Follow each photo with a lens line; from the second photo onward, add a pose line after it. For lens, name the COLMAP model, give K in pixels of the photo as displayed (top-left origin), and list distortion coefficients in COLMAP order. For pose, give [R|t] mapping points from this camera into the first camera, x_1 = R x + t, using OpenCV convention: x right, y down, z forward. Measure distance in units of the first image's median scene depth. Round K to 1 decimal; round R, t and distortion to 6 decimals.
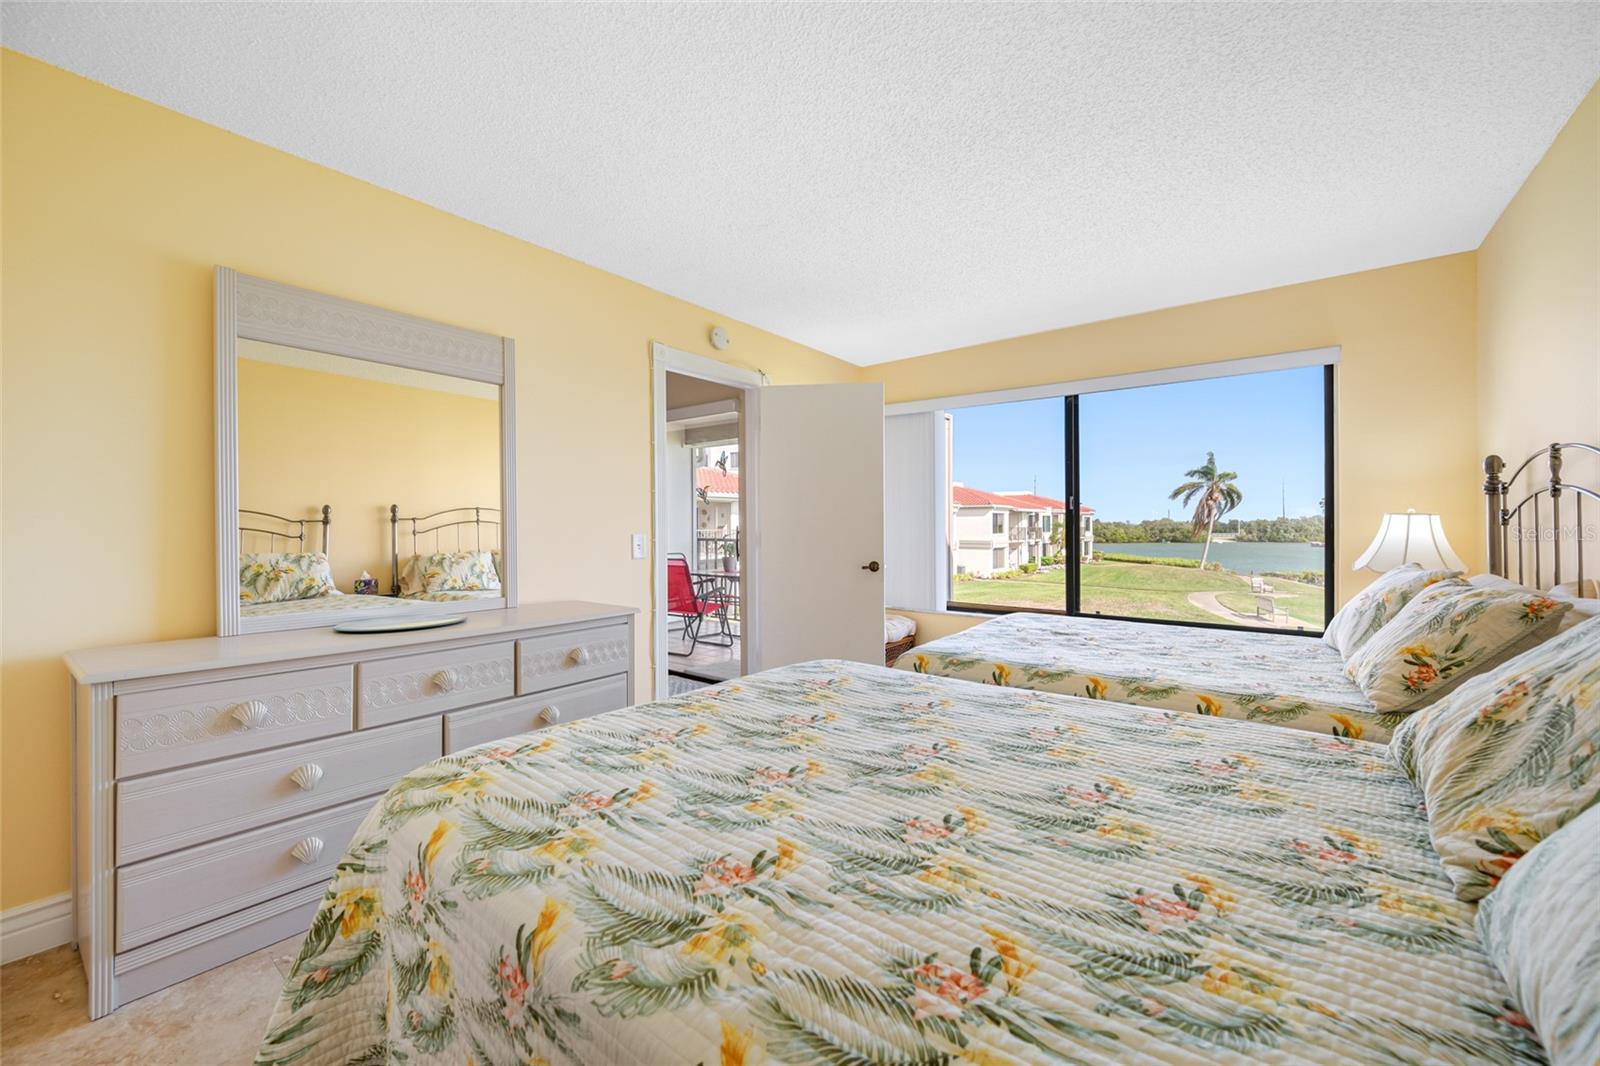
lens RADIAL K [[634.0, 0, 809.4], [0, 634.0, 527.3], [0, 0, 1]] dist [0.000928, -0.000051]
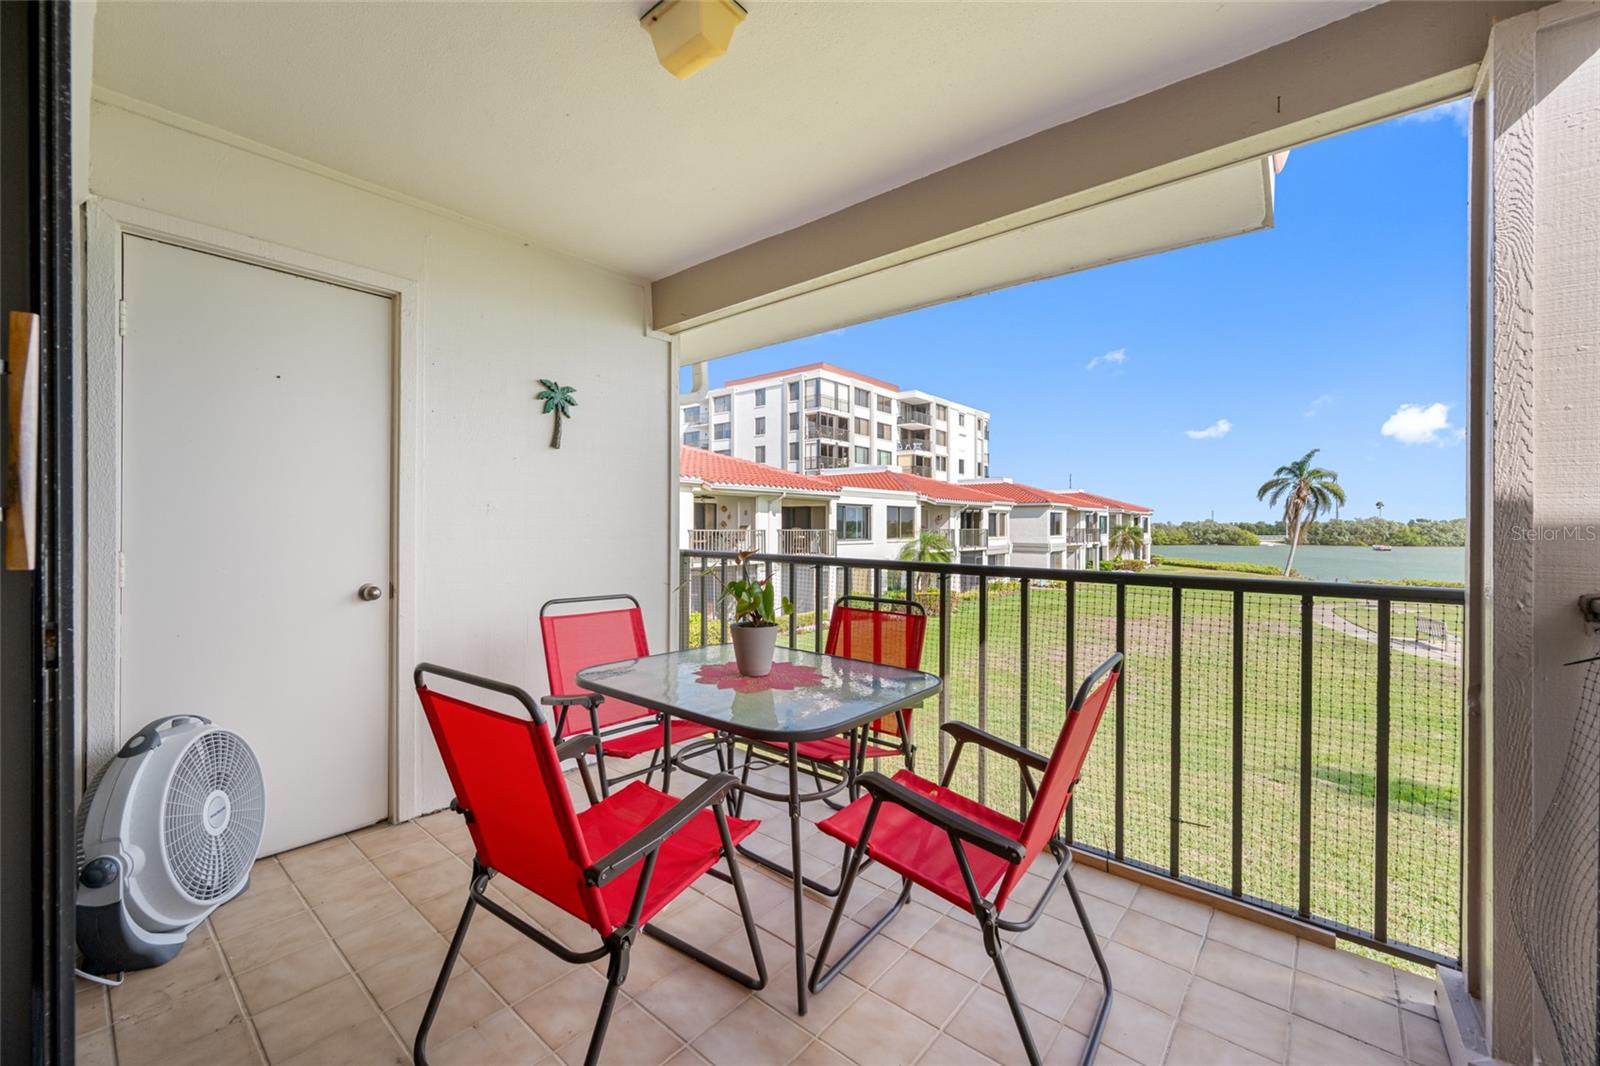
lens RADIAL K [[634.0, 0, 804.0], [0, 634.0, 535.8], [0, 0, 1]] dist [0.000928, -0.000051]
pose [[0.998872, 0.005601, -0.047148, -0.012173], [-0.004963, 0.999895, 0.013630, -0.000050], [0.047219, -0.013380, 0.998795, 0.096151]]
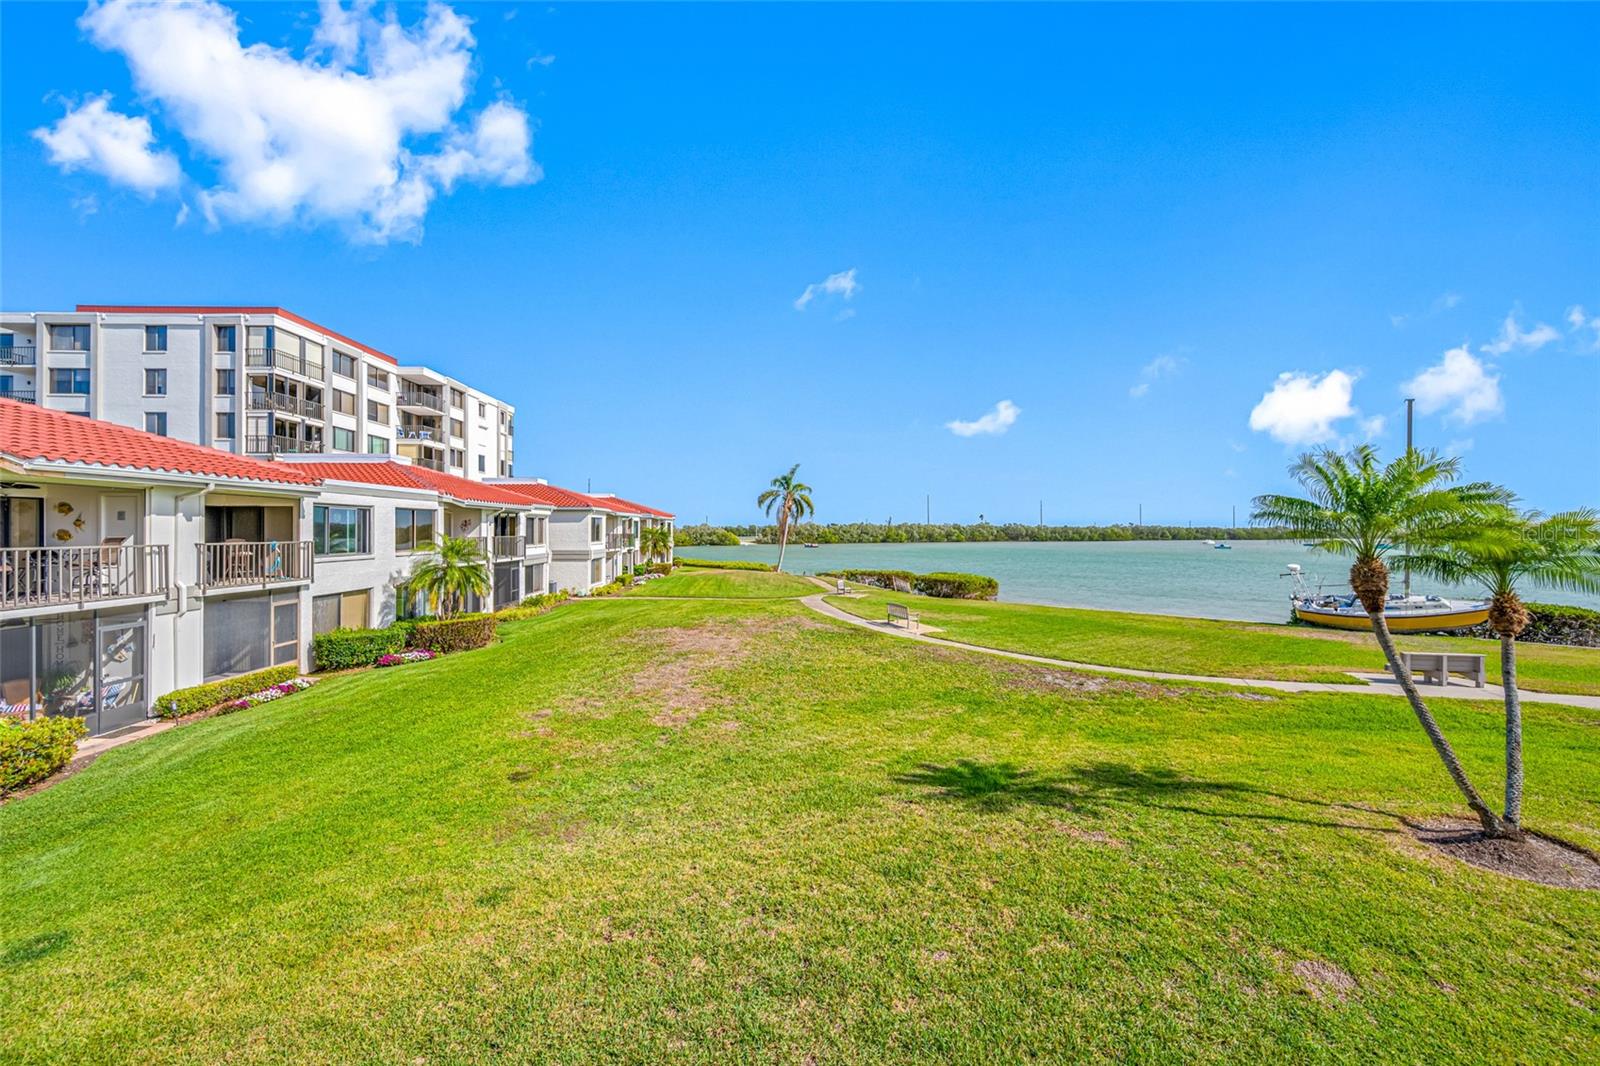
lens RADIAL K [[634.0, 0, 798.2], [0, 634.0, 528.3], [0, 0, 1]] dist [0.000928, -0.000051]
pose [[0.780547, 0.003401, 0.625088, -0.020644], [-0.000444, 0.999988, -0.004887, -0.003779], [-0.625097, 0.003537, 0.780539, 0.168334]]
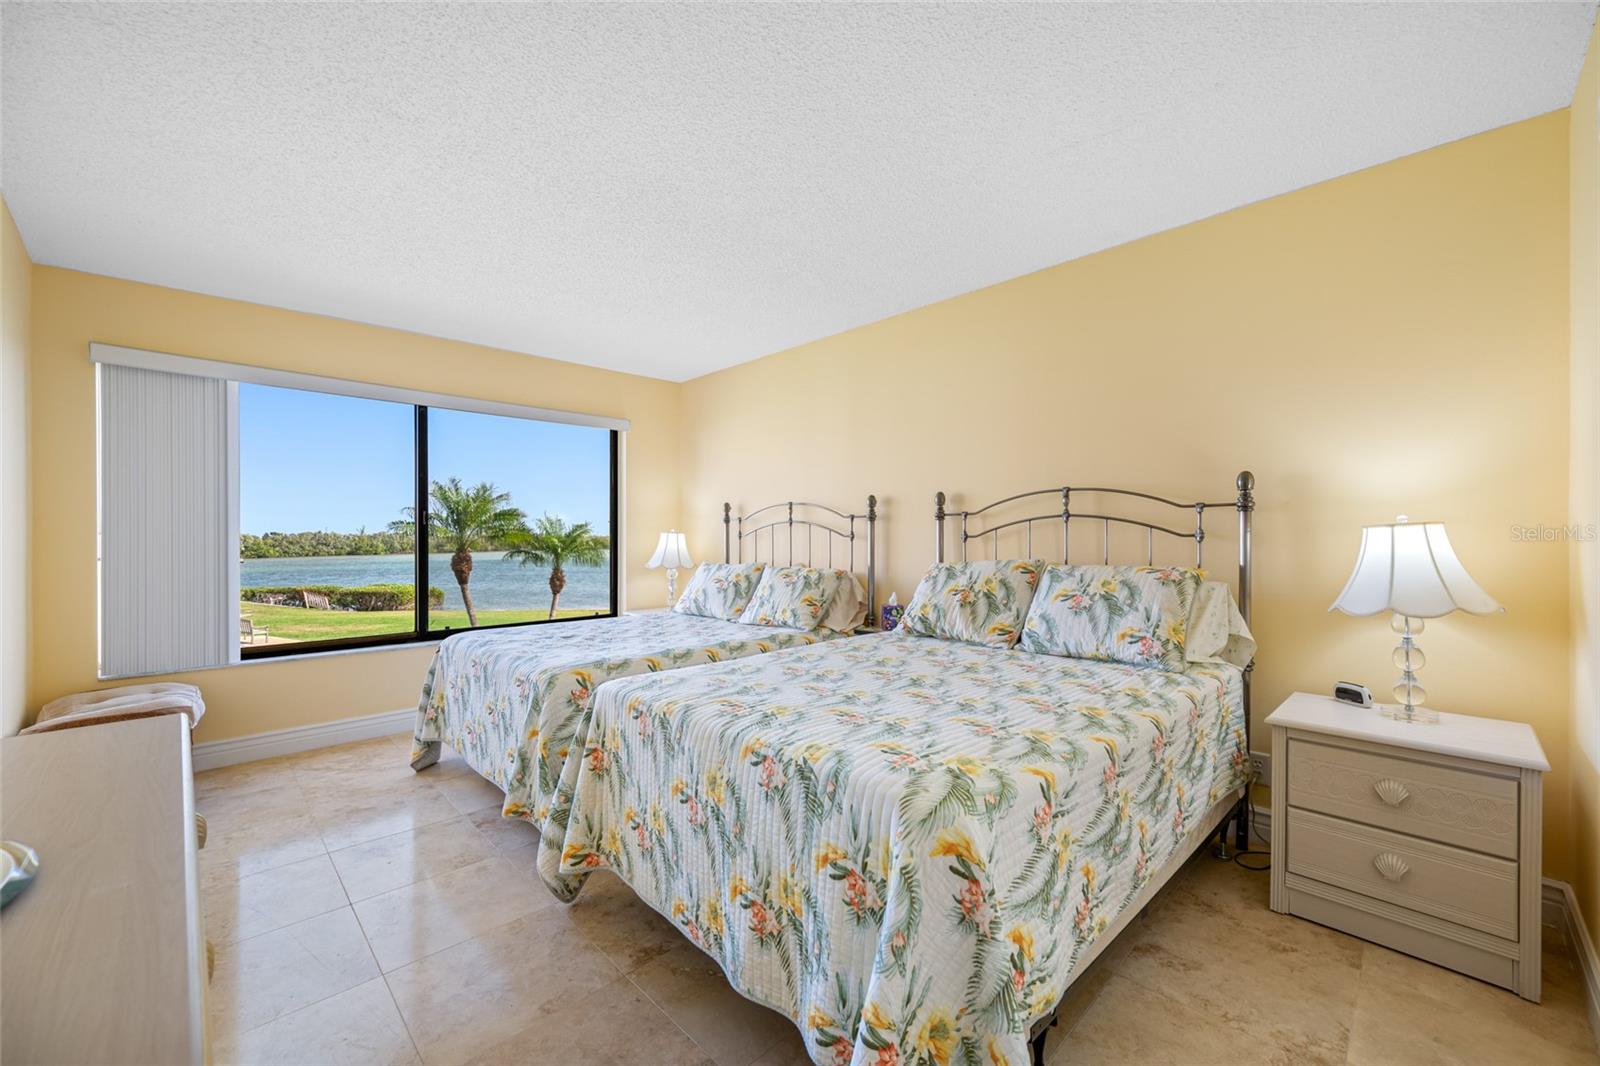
lens RADIAL K [[634.0, 0, 806.7], [0, 634.0, 539.3], [0, 0, 1]] dist [0.000928, -0.000051]
pose [[0.150713, 0.000822, 0.988577, -0.040773], [0.005046, 0.999986, -0.001600, 0.000129], [-0.988565, 0.005230, 0.150707, 0.024051]]
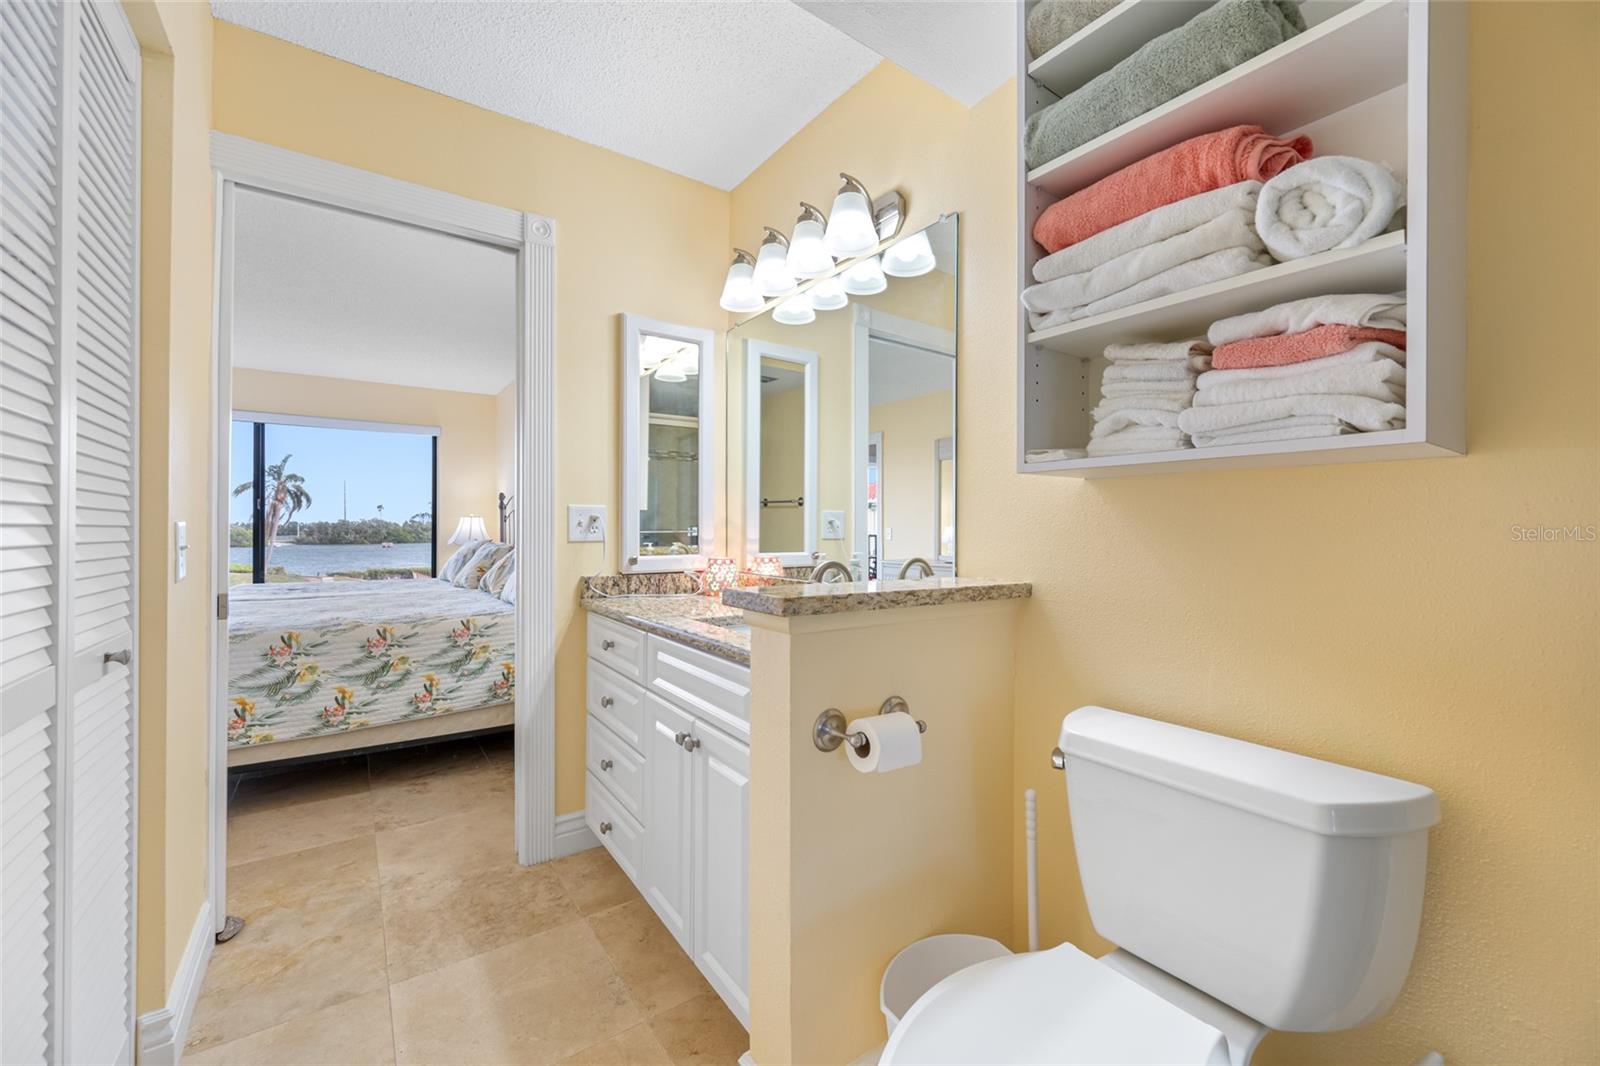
lens RADIAL K [[634.0, 0, 804.6], [0, 634.0, 526.1], [0, 0, 1]] dist [0.000928, -0.000051]
pose [[0.295259, 0.005827, 0.955399, -0.045290], [-0.000193, 0.999982, -0.006039, 0.001335], [-0.955417, 0.001598, 0.295255, -0.041588]]
